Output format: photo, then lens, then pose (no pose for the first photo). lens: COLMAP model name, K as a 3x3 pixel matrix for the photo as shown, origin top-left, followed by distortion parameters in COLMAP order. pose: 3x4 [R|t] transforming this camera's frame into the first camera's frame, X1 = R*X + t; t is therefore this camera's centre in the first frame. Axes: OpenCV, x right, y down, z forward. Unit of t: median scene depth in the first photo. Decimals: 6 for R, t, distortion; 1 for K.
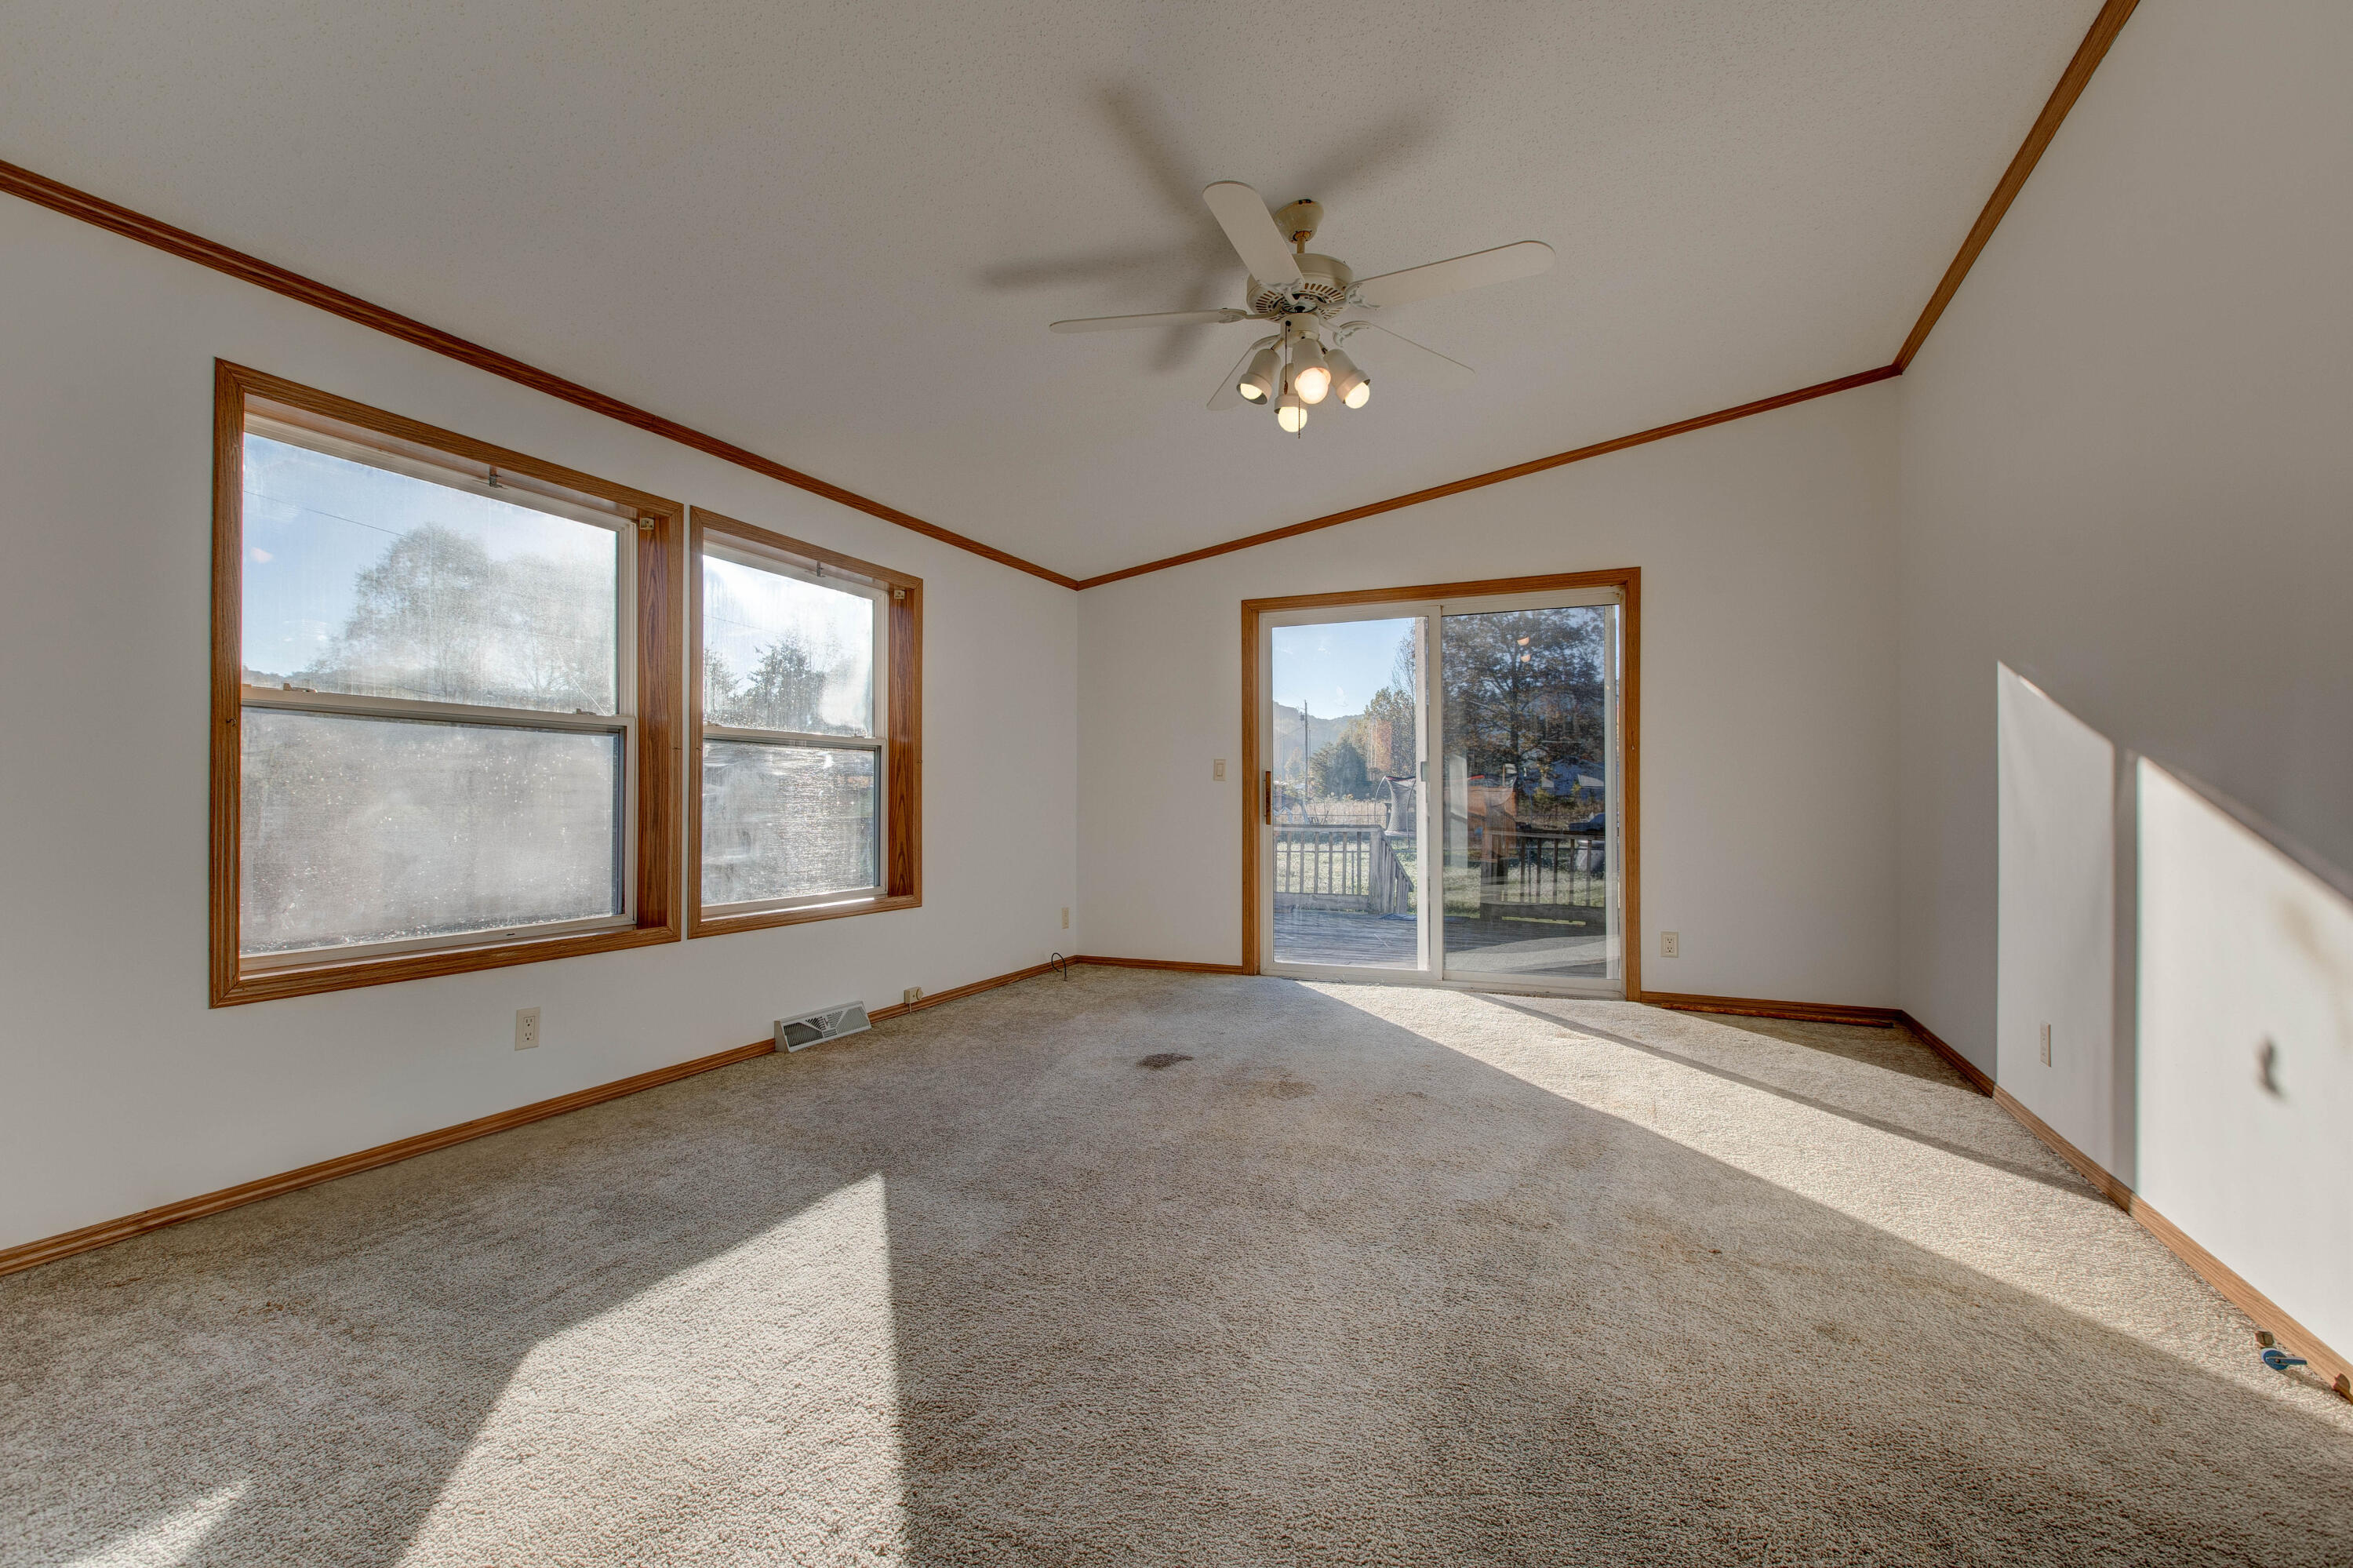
lens RADIAL K [[1078.7, 0, 1173.2], [0, 1078.7, 782.8], [0, 0, 1]] dist [-0.001500, -0.000397]
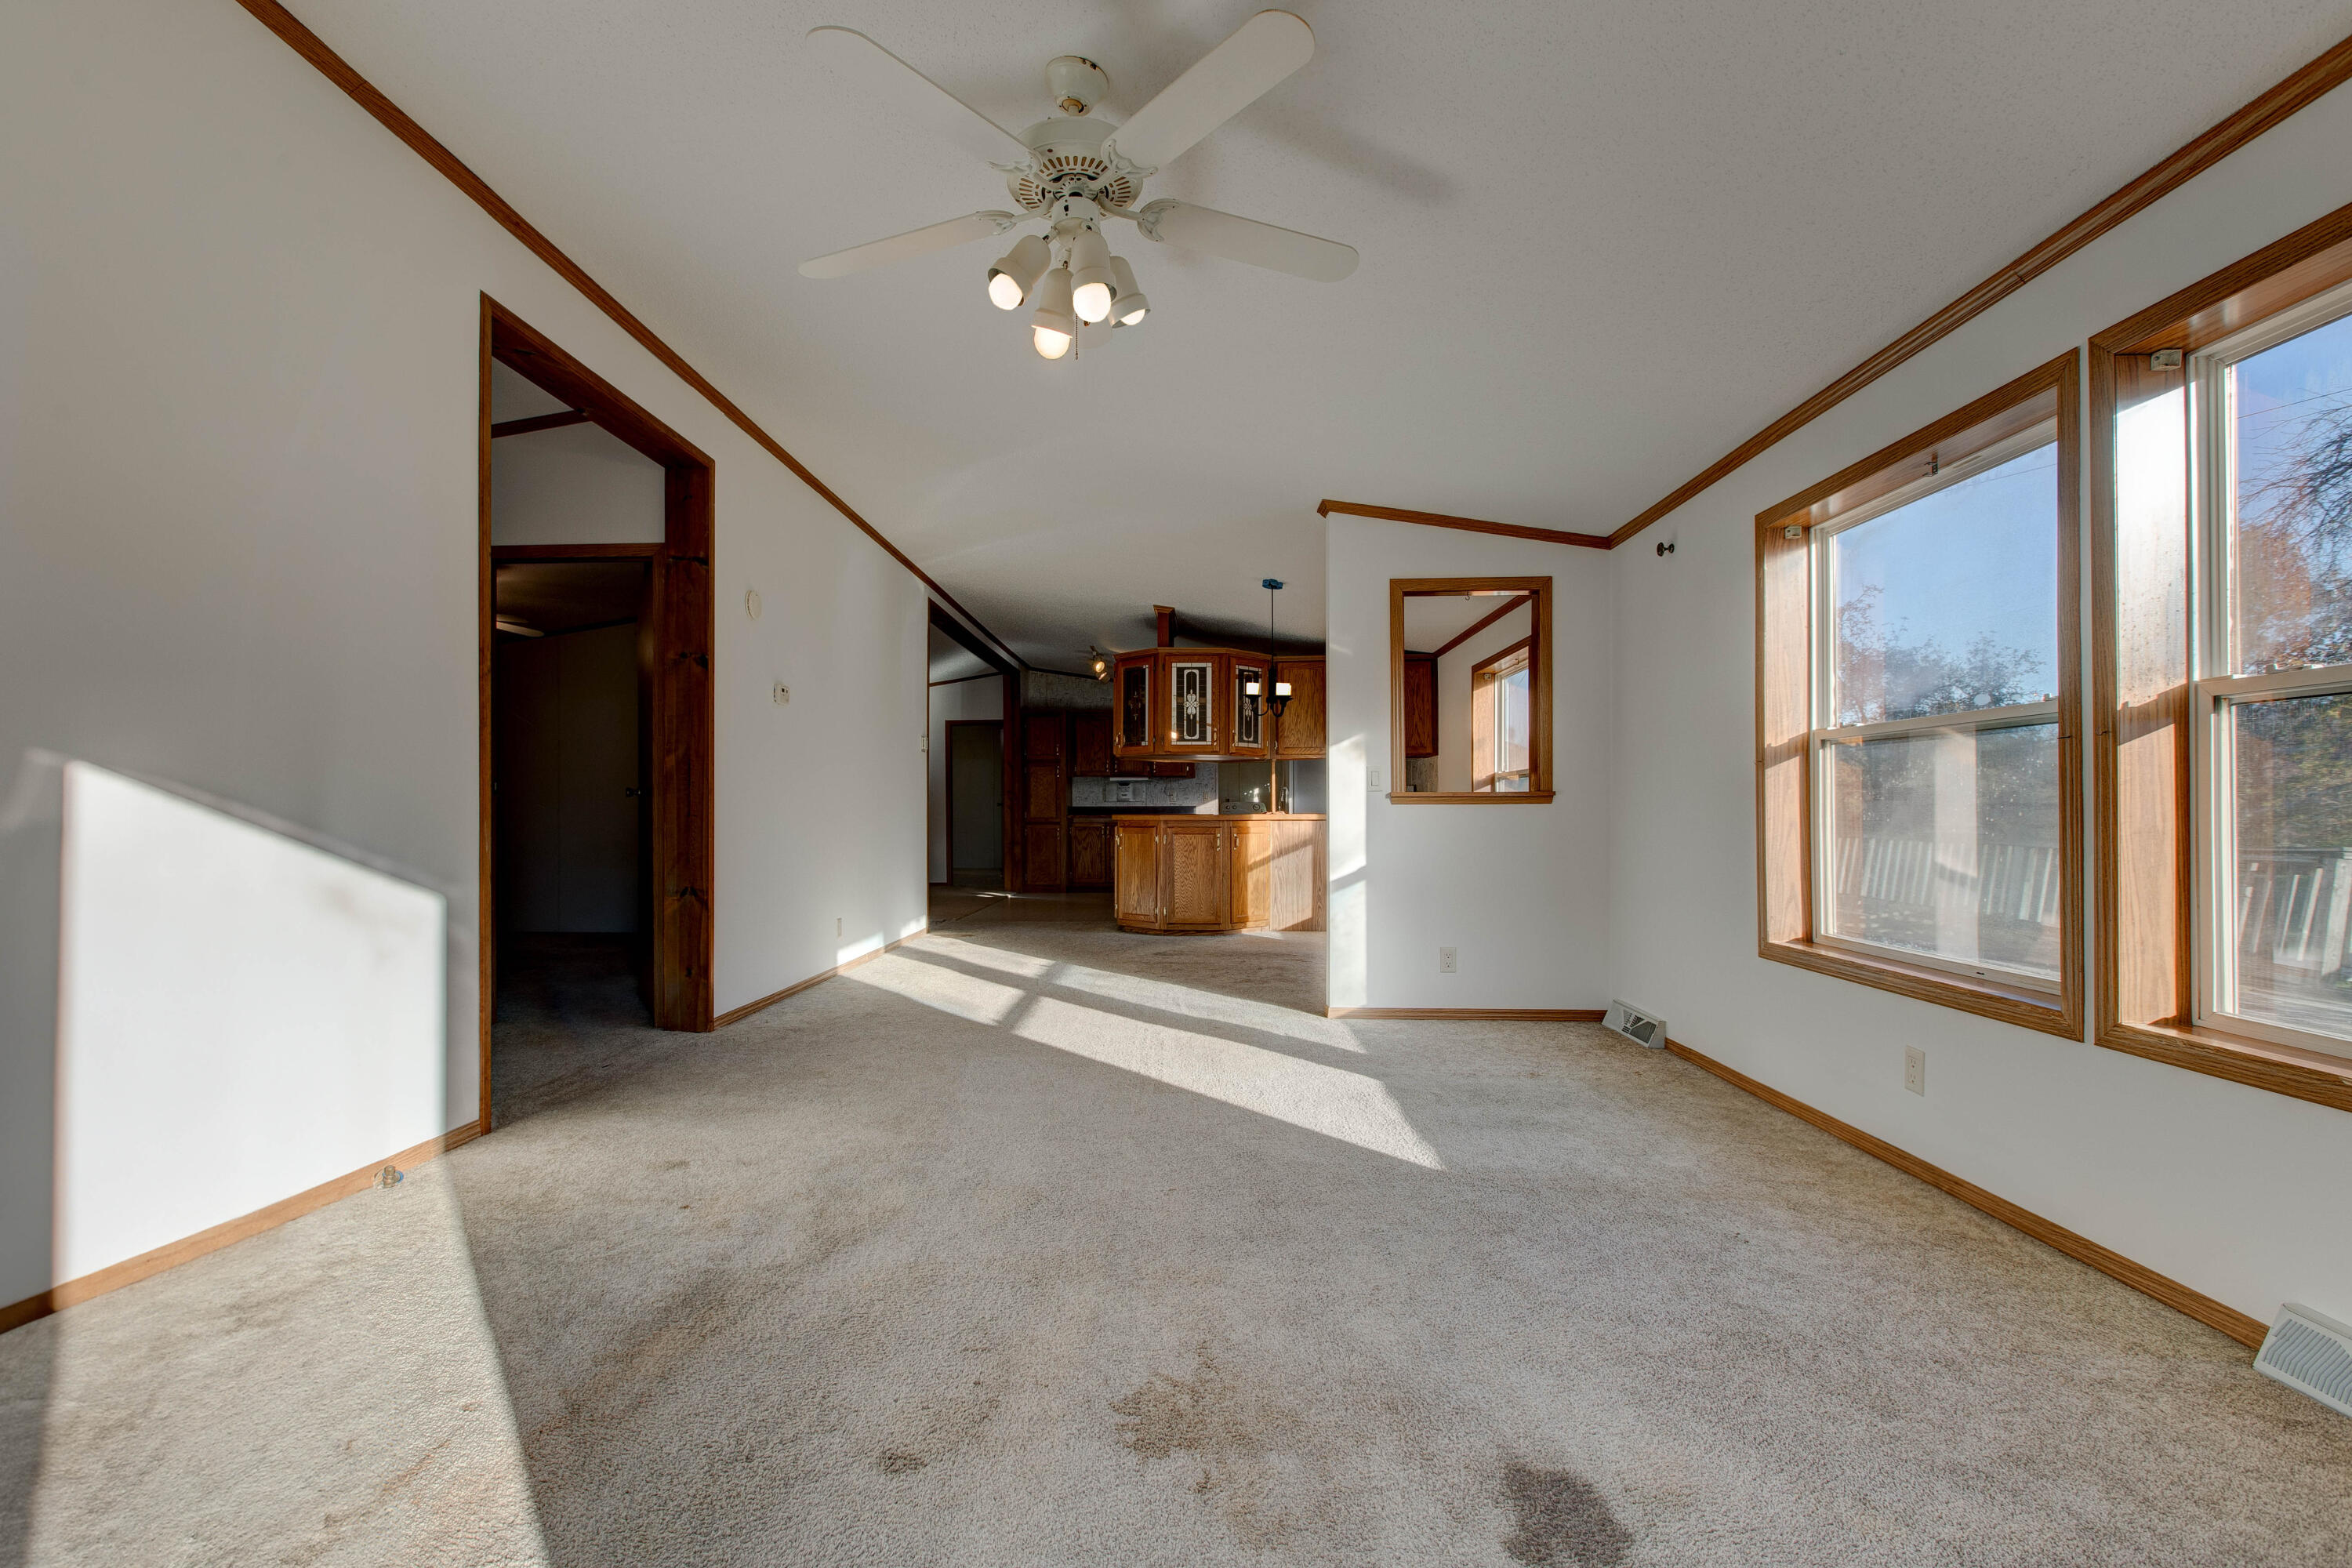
lens RADIAL K [[1078.2, 0, 1164.6], [0, 1078.2, 803.3], [0, 0, 1]] dist [-0.001500, -0.000397]
pose [[-0.921800, 0.001817, -0.387661, 0.319277], [0.005907, 0.999939, -0.009361, 0.011353], [0.387620, -0.010919, -0.921755, 1.564166]]
